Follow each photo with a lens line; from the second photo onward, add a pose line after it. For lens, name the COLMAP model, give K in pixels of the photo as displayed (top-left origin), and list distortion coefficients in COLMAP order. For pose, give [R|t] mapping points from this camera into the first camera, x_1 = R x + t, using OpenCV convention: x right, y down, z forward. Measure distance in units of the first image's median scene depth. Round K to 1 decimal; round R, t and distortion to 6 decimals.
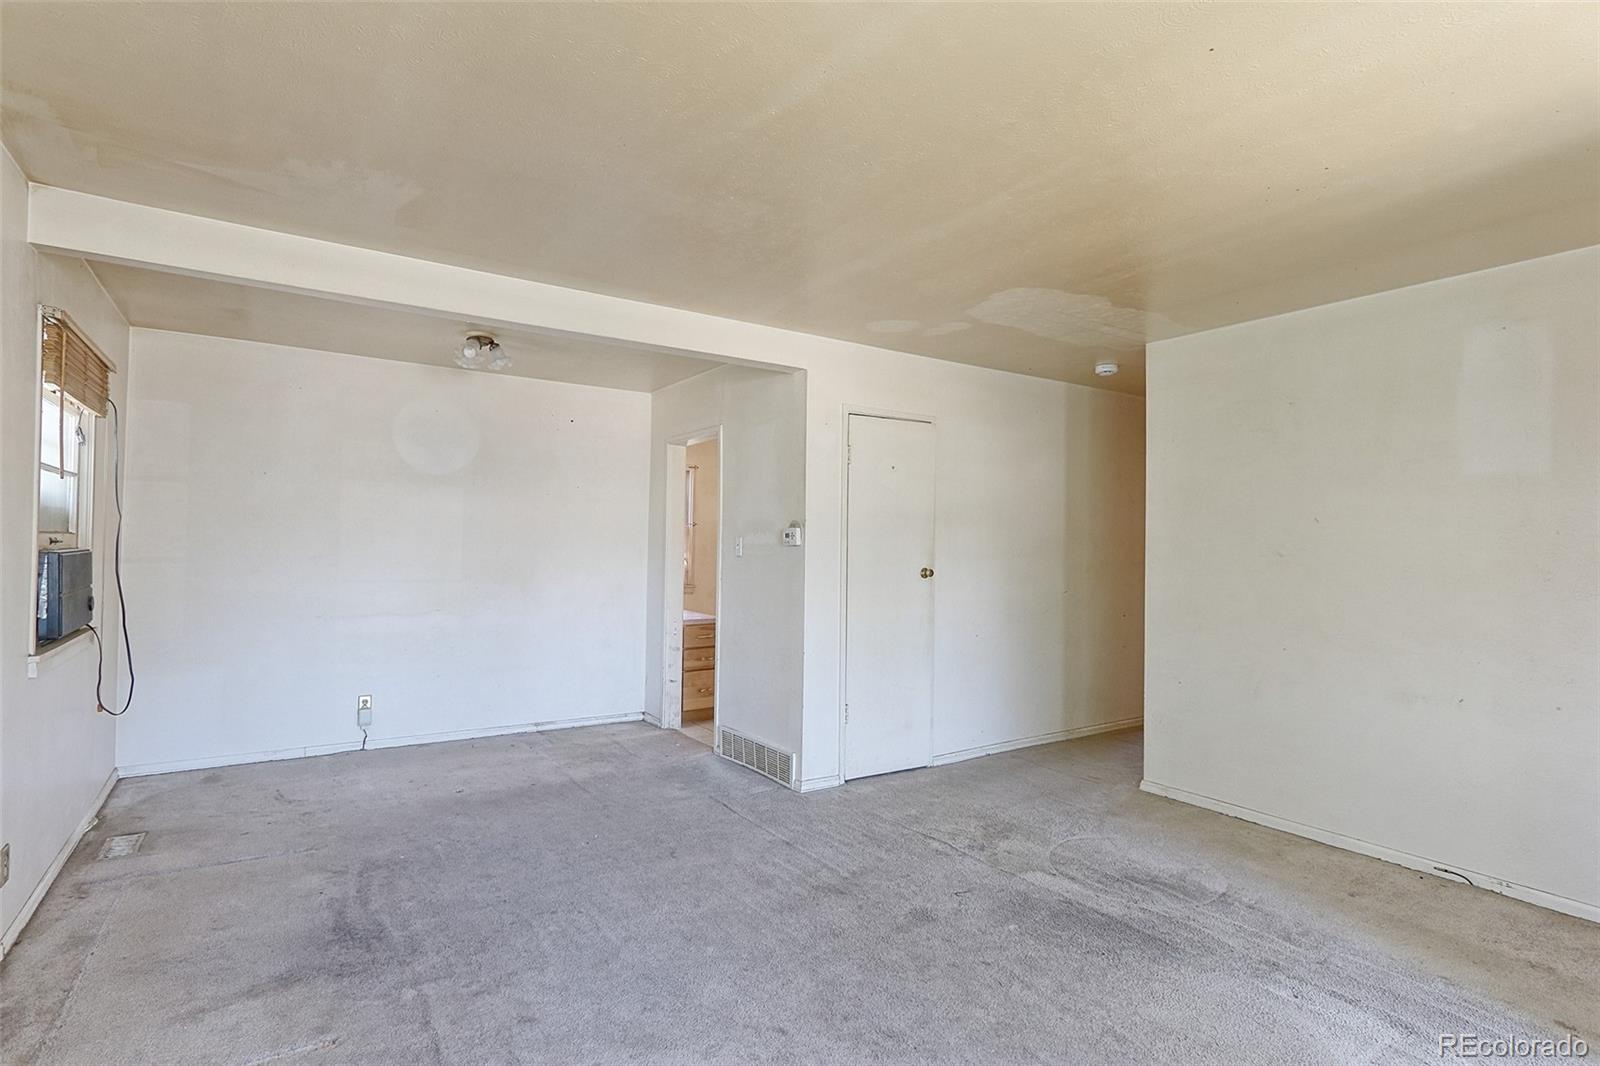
lens RADIAL K [[802.3, 0, 800.0], [0, 802.3, 533.0], [0, 0, 1]] dist [0.000629, 0.000245]
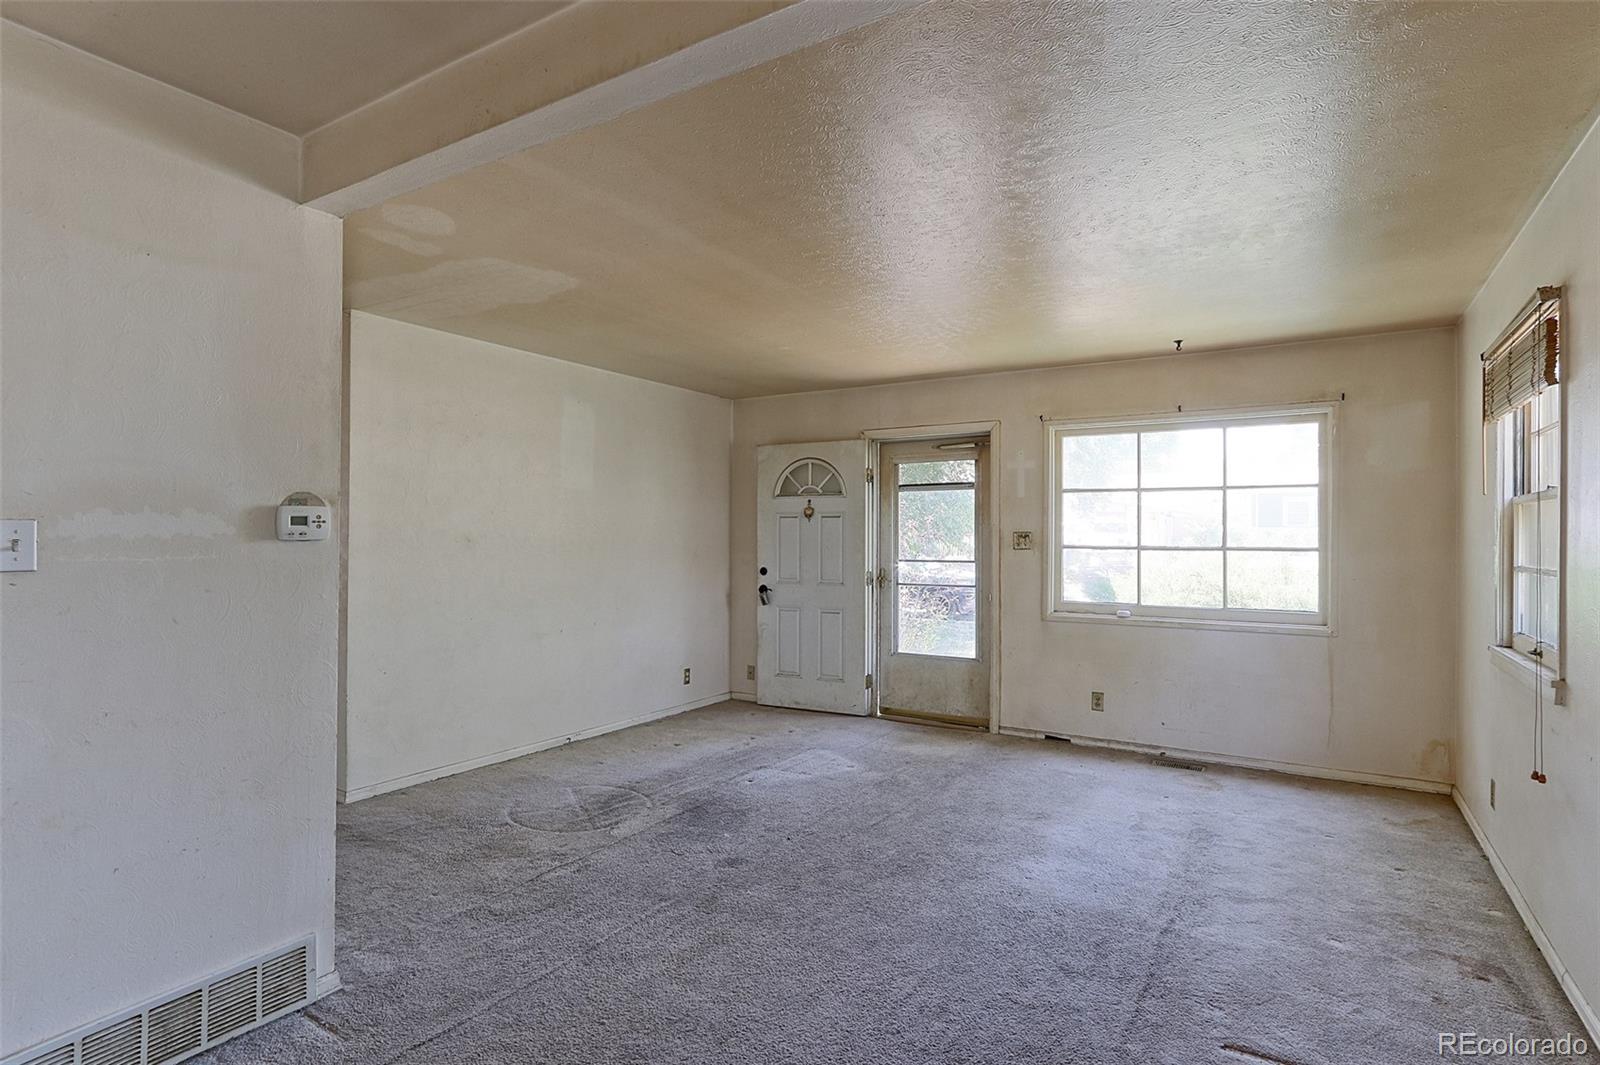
lens RADIAL K [[802.3, 0, 800.0], [0, 802.3, 532.5], [0, 0, 1]] dist [0.000629, 0.000245]
pose [[-0.407675, -0.008894, 0.913084, -0.720591], [-0.024477, 0.999700, -0.001191, 0.004107], [-0.912799, -0.022835, -0.407770, 1.081844]]
